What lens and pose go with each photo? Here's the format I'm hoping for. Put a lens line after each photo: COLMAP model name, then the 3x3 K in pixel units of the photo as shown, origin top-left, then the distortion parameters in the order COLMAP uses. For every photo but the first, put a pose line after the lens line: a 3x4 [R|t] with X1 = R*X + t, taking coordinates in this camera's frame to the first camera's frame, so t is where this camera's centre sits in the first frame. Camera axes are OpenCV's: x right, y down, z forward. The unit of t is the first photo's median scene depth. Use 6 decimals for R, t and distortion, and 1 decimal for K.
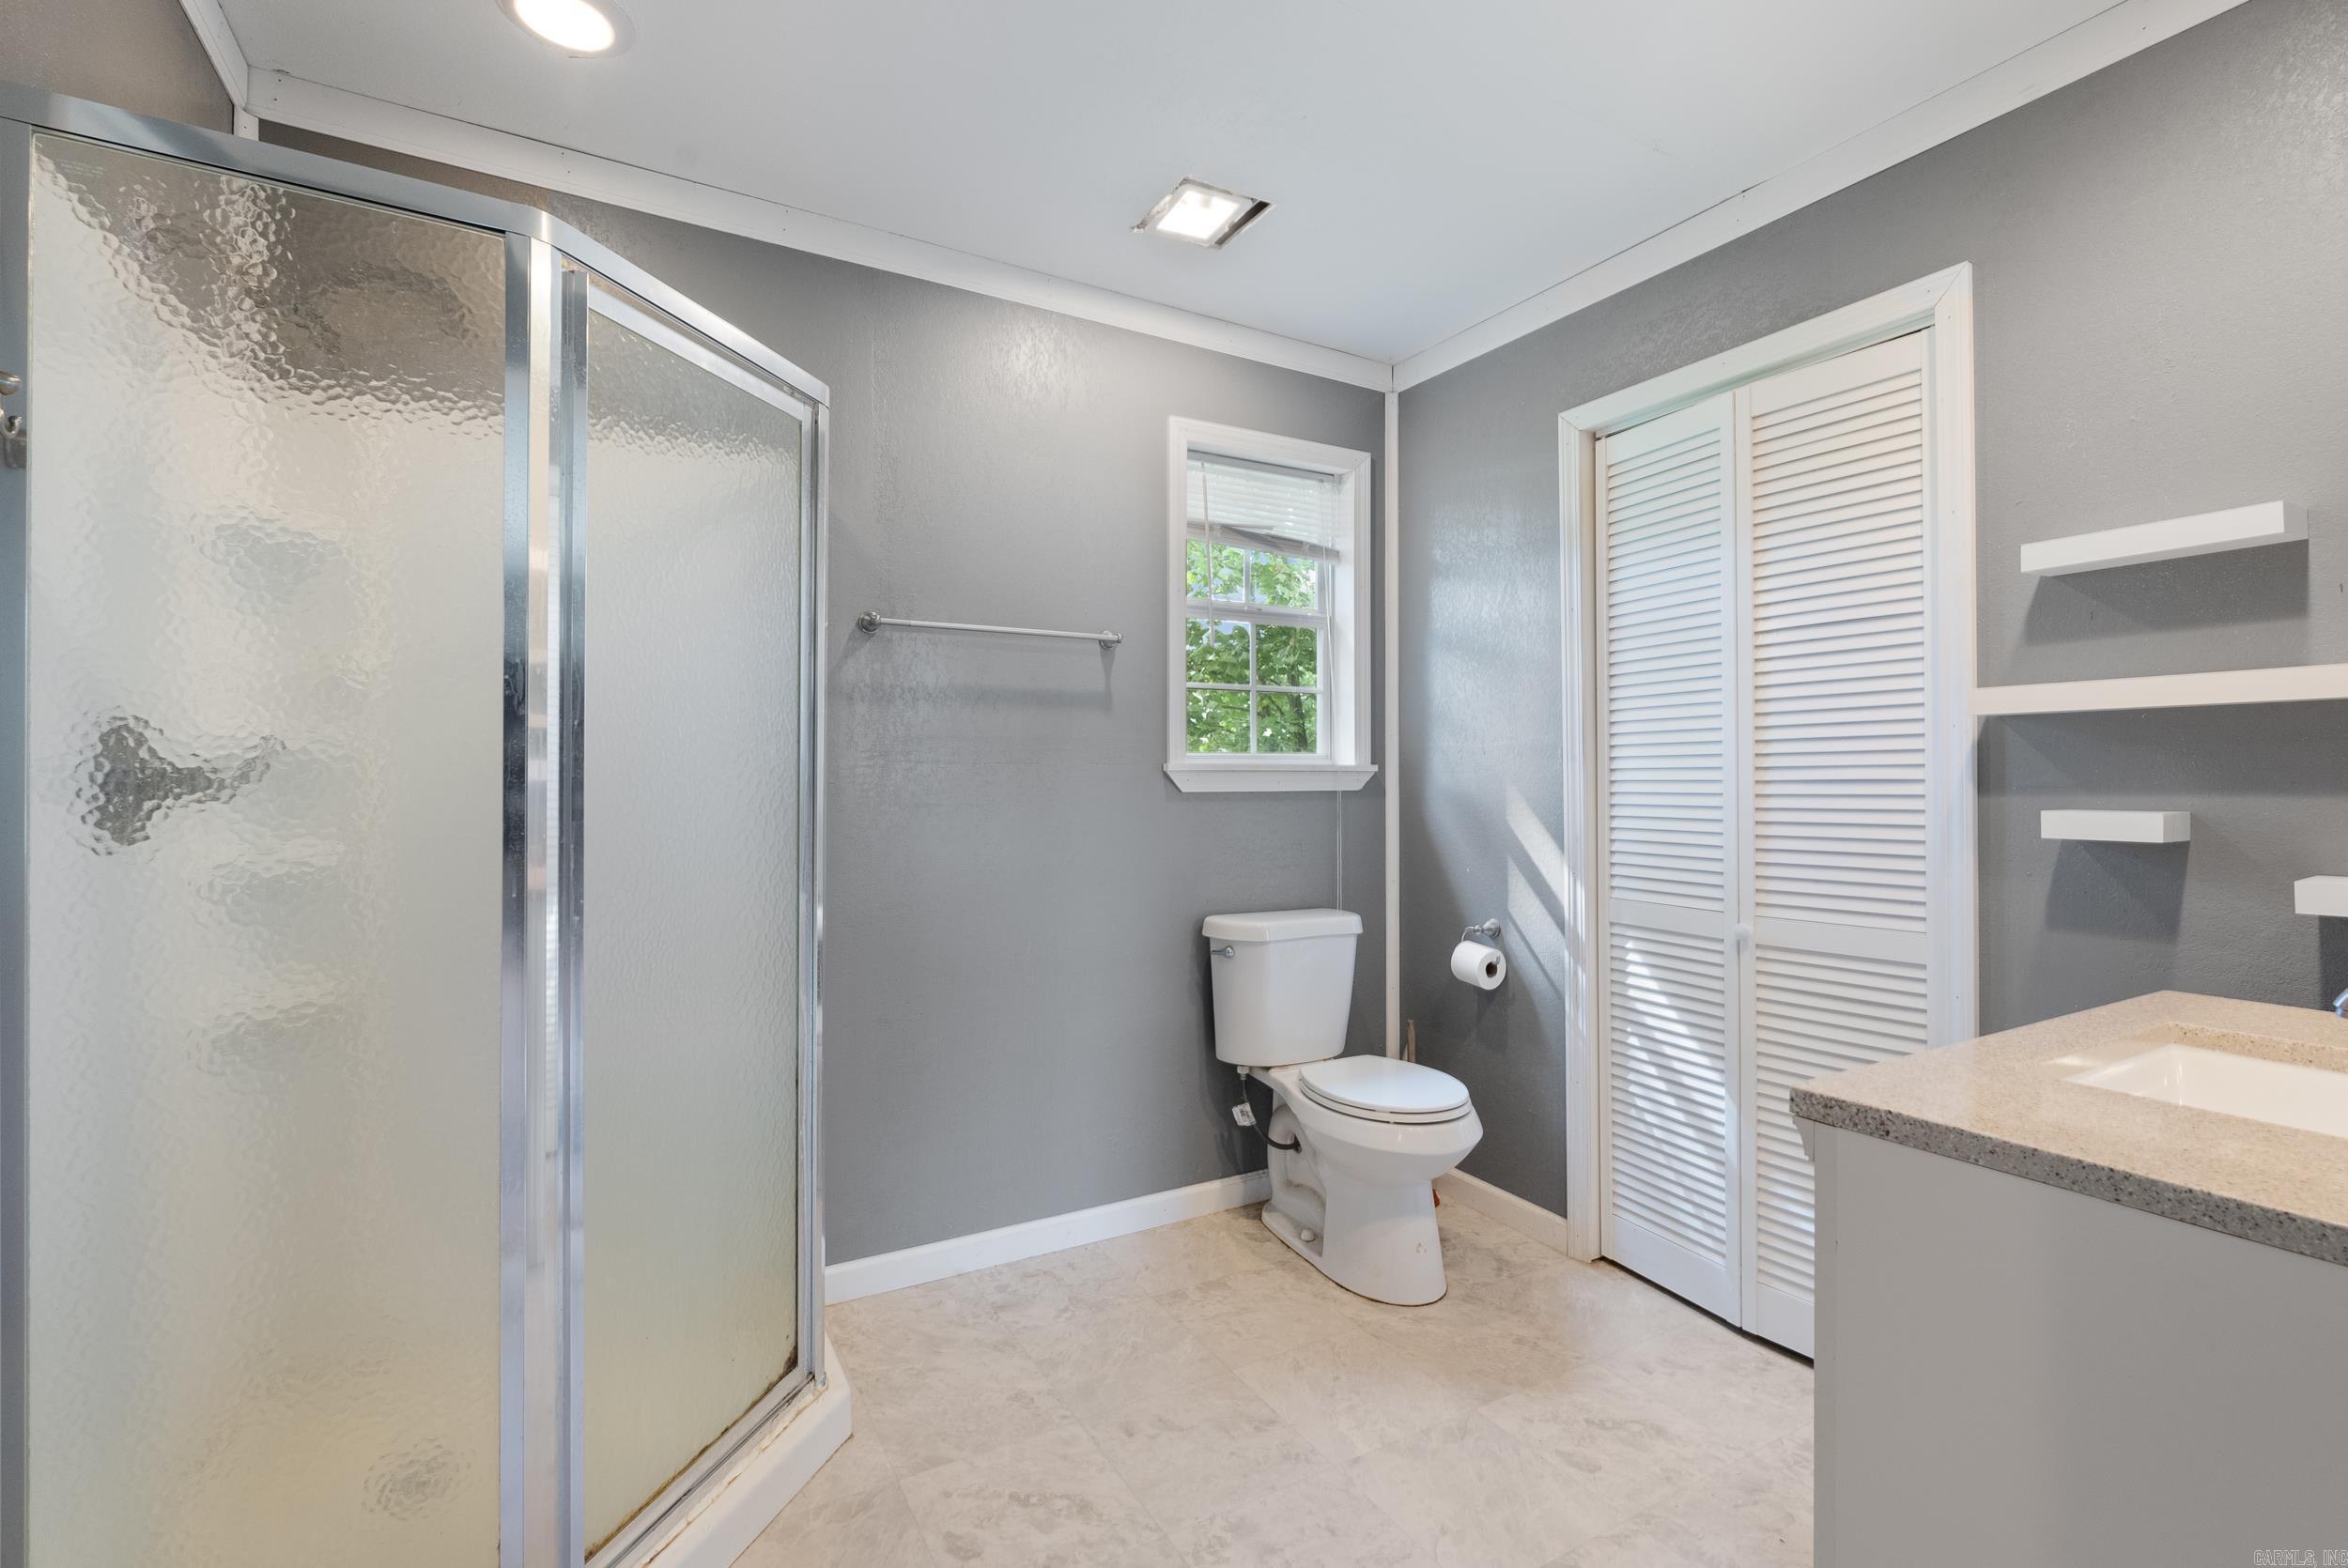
lens RADIAL K [[1045.9, 0, 1174.0], [0, 1045.9, 784.0], [0, 0, 1]] dist [0.002827, 0.000543]
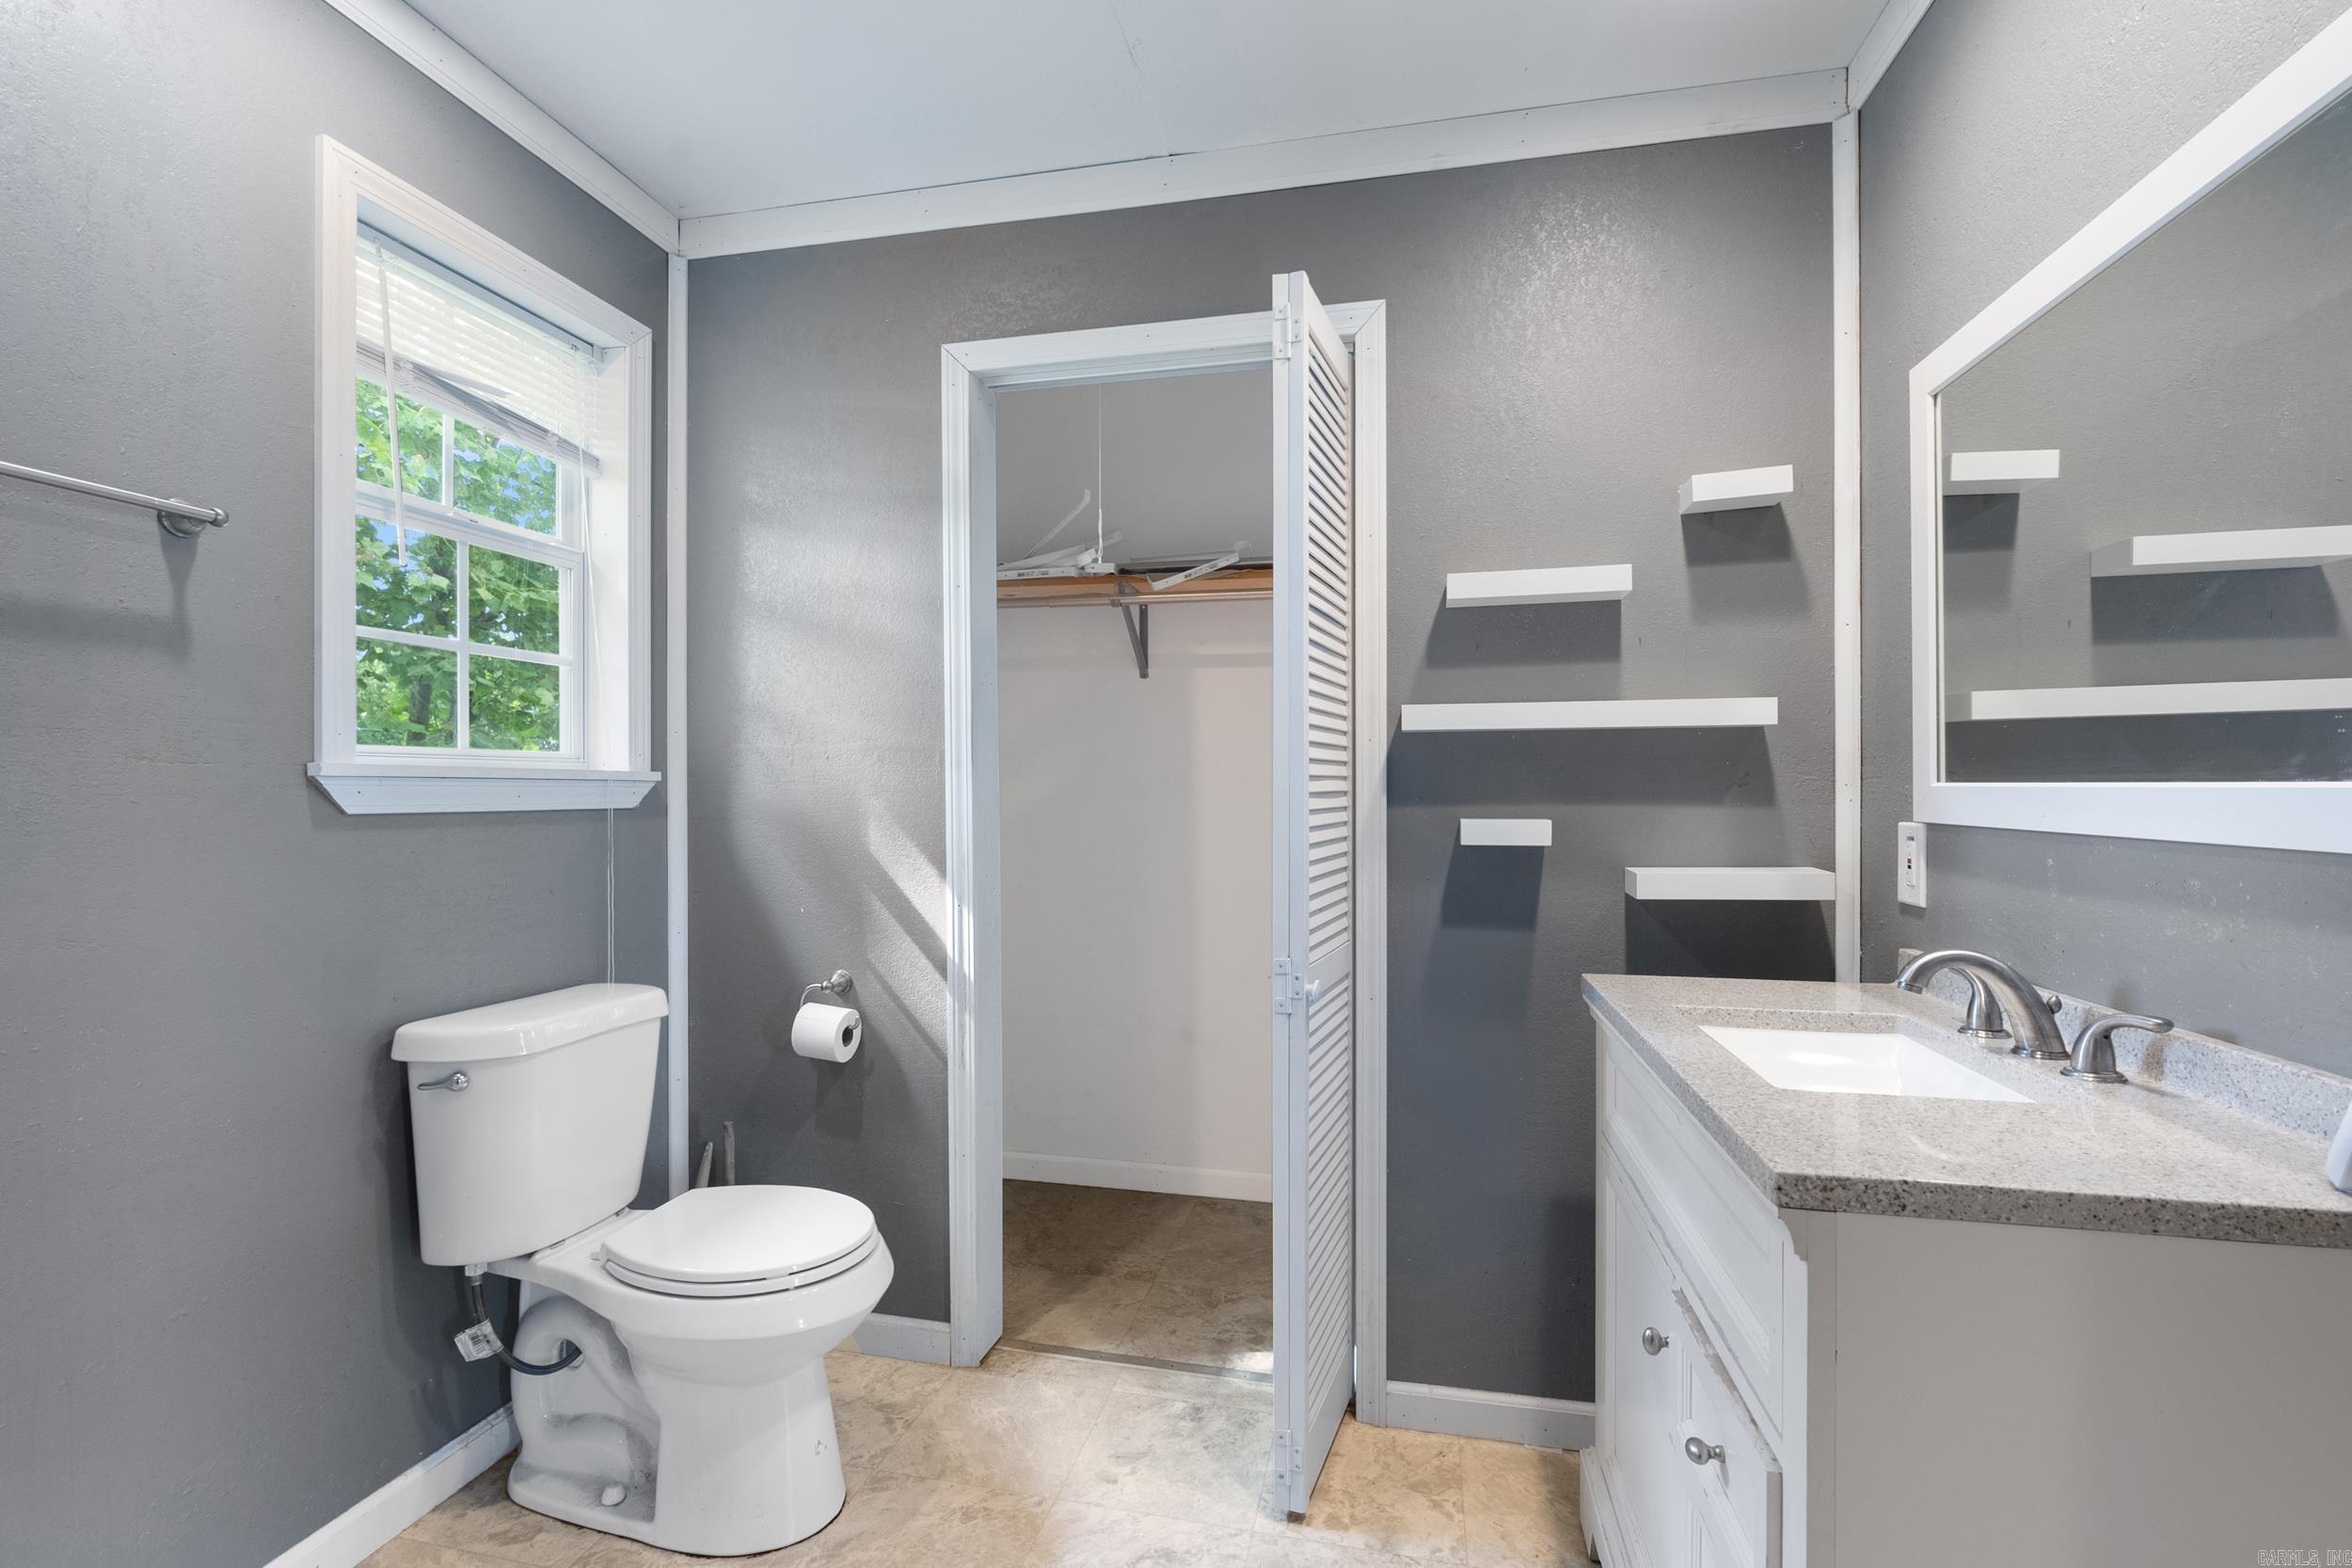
lens RADIAL K [[1037.5, 0, 1108.9], [0, 1037.5, 797.2], [0, 0, 1]] dist [-0.002775, -0.000075]
pose [[0.673681, -0.004429, 0.739009, -0.131843], [0.004094, 0.999989, 0.002262, -0.001102], [-0.739011, 0.001502, 0.673692, 0.324598]]
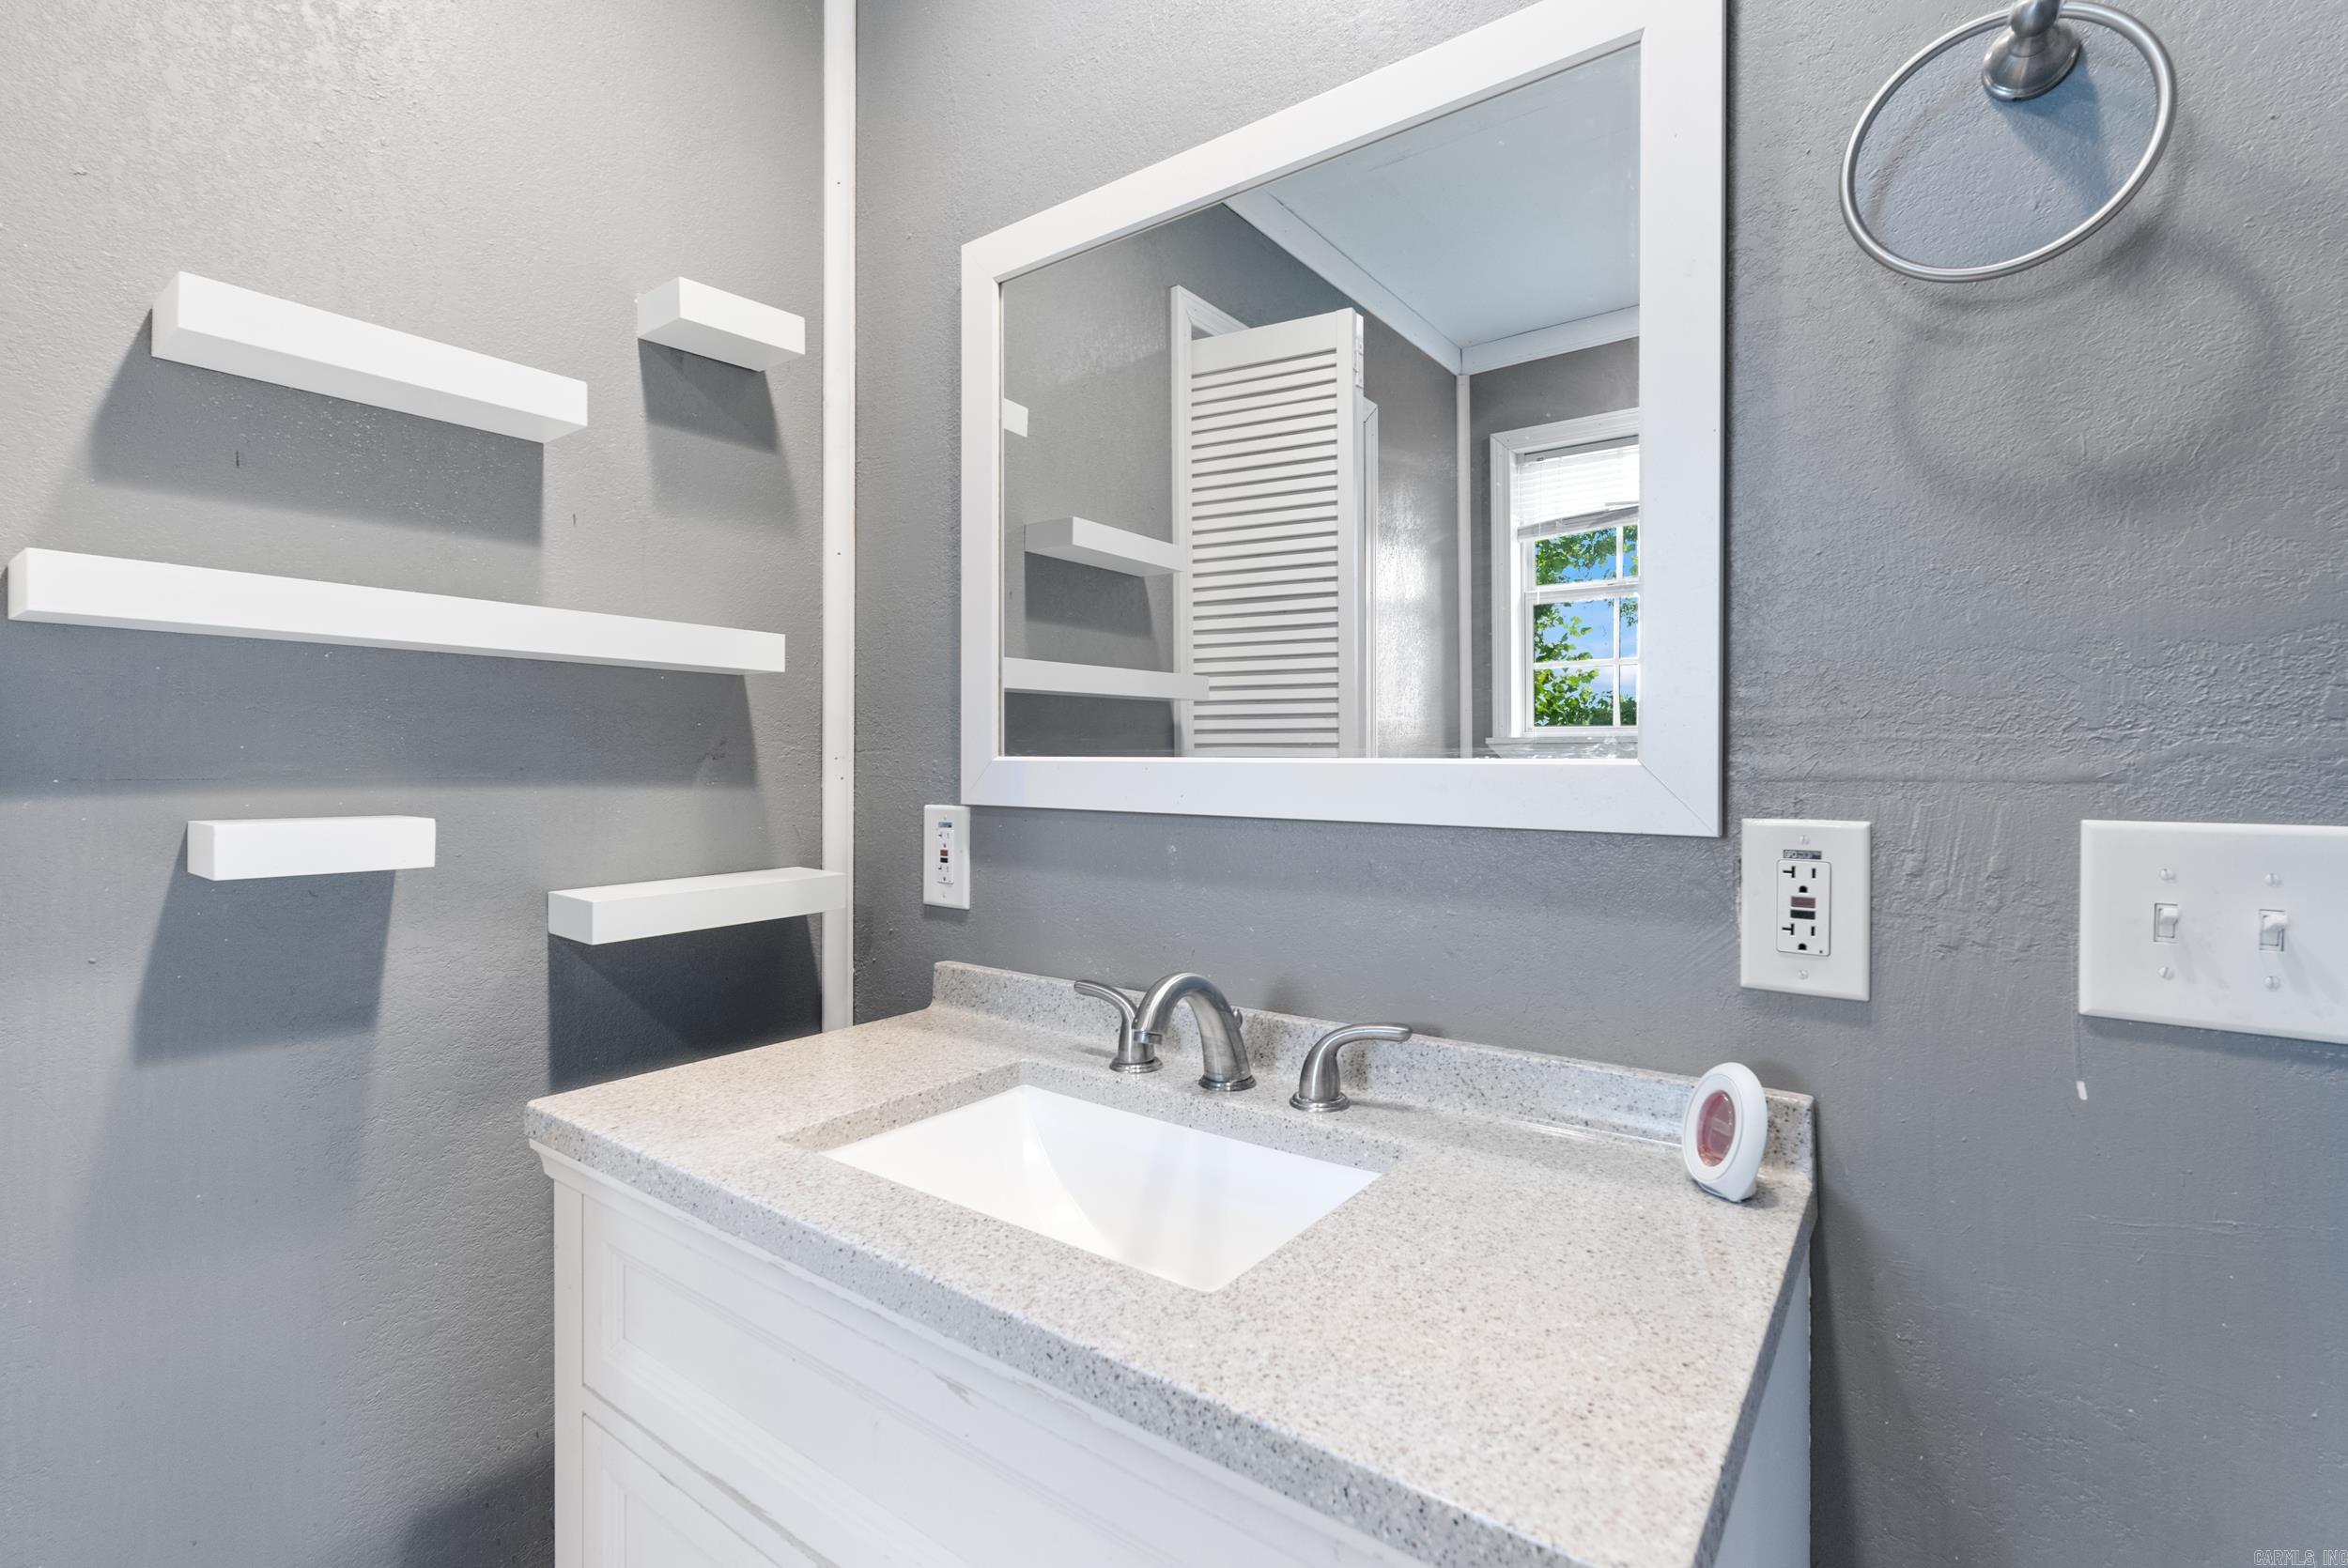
lens RADIAL K [[1039.7, 0, 1182.4], [0, 1039.7, 763.5], [0, 0, 1]] dist [0.001246, 0.000294]
pose [[-0.462072, 0.003522, 0.886836, 0.110182], [-0.000828, 0.999990, -0.004403, -0.000711], [-0.886842, -0.002769, -0.462064, 0.492863]]
